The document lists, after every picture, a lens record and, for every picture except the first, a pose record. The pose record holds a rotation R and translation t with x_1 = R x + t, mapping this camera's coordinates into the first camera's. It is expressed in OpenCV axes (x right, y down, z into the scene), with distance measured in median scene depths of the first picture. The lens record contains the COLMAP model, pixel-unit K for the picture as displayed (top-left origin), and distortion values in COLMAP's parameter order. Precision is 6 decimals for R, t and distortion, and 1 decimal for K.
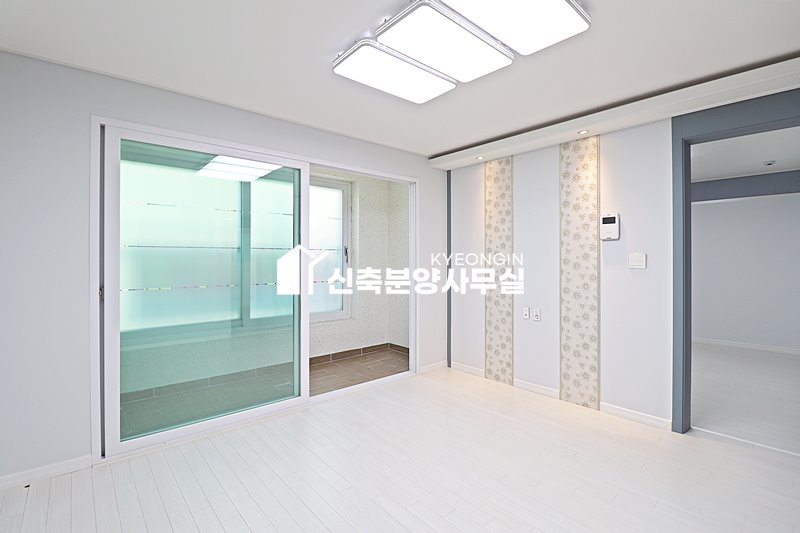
lens RADIAL K [[368.7, 0, 385.4], [0, 368.7, 257.9], [0, 0, 1]] dist [-0.007894, -0.006479]
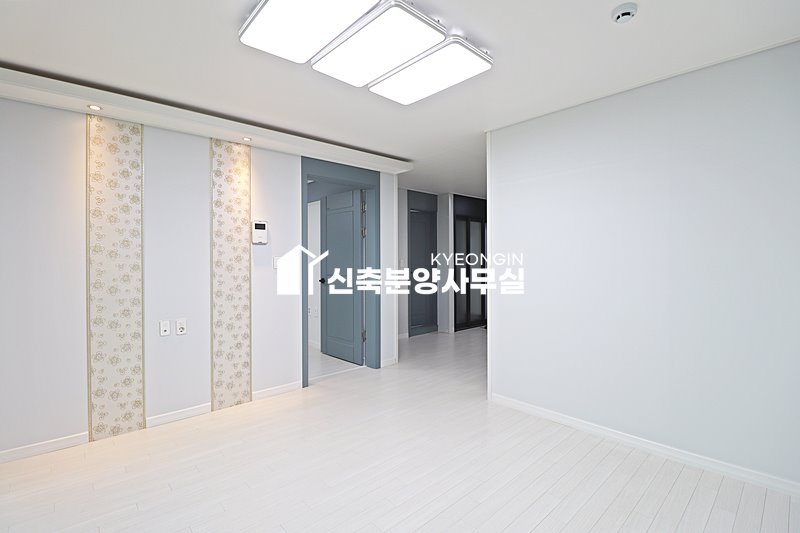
lens RADIAL K [[368.7, 0, 402.7], [0, 368.7, 260.2], [0, 0, 1]] dist [-0.007894, -0.006479]
pose [[-0.049933, -0.000305, 0.998753, -0.480741], [0.001110, 0.999999, 0.000361, 0.000433], [-0.998752, 0.001126, -0.049932, 0.560376]]
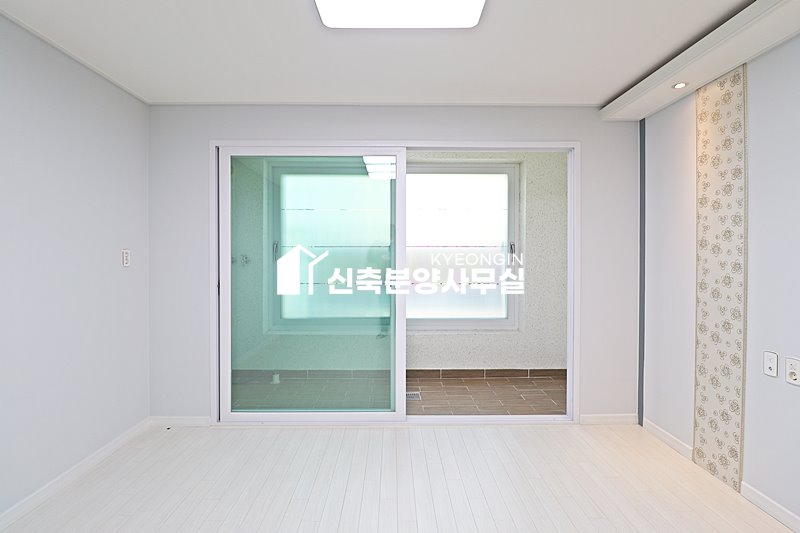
lens RADIAL K [[368.7, 0, 393.8], [0, 368.7, 260.6], [0, 0, 1]] dist [-0.007894, -0.006479]
pose [[0.772557, 0.007489, -0.634901, 0.318336], [0.001177, 0.999912, 0.013226, -0.002360], [0.634945, -0.010965, 0.772480, 0.301940]]
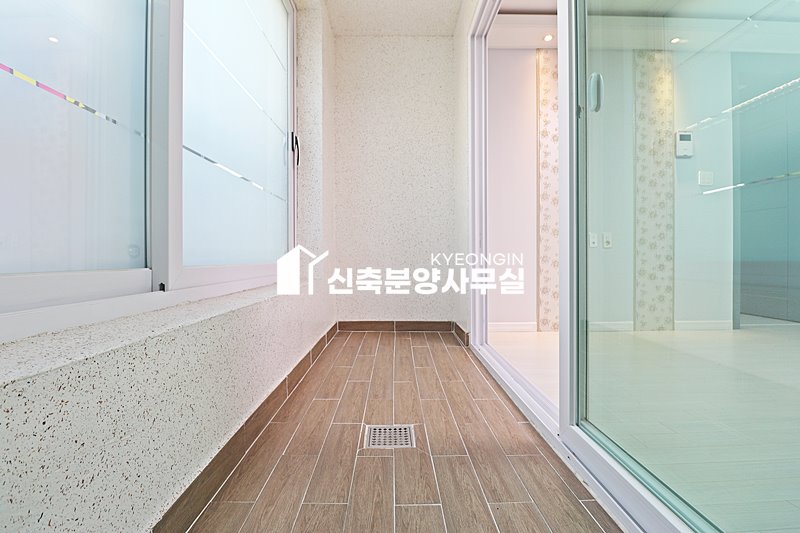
lens RADIAL K [[368.7, 0, 393.6], [0, 368.7, 257.9], [0, 0, 1]] dist [-0.007894, -0.006479]
pose [[0.632110, -0.005940, 0.774856, -0.604003], [-0.000093, 0.999970, 0.007741, 0.197280], [-0.774878, -0.004966, 0.632091, 0.887524]]
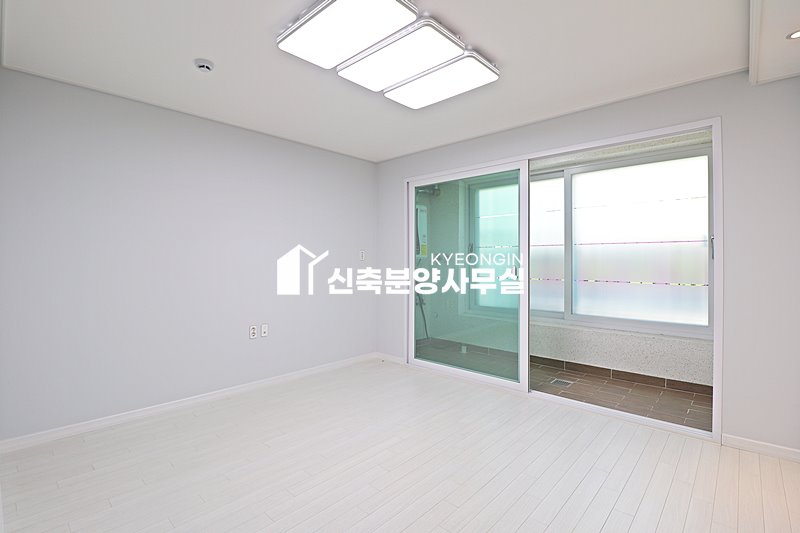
lens RADIAL K [[368.7, 0, 395.8], [0, 368.7, 263.0], [0, 0, 1]] dist [-0.007894, -0.006479]
pose [[0.125066, 0.006522, -0.992127, 0.745326], [0.002574, 0.999973, 0.006898, 0.020450], [0.992145, -0.003416, 0.125045, 0.494938]]
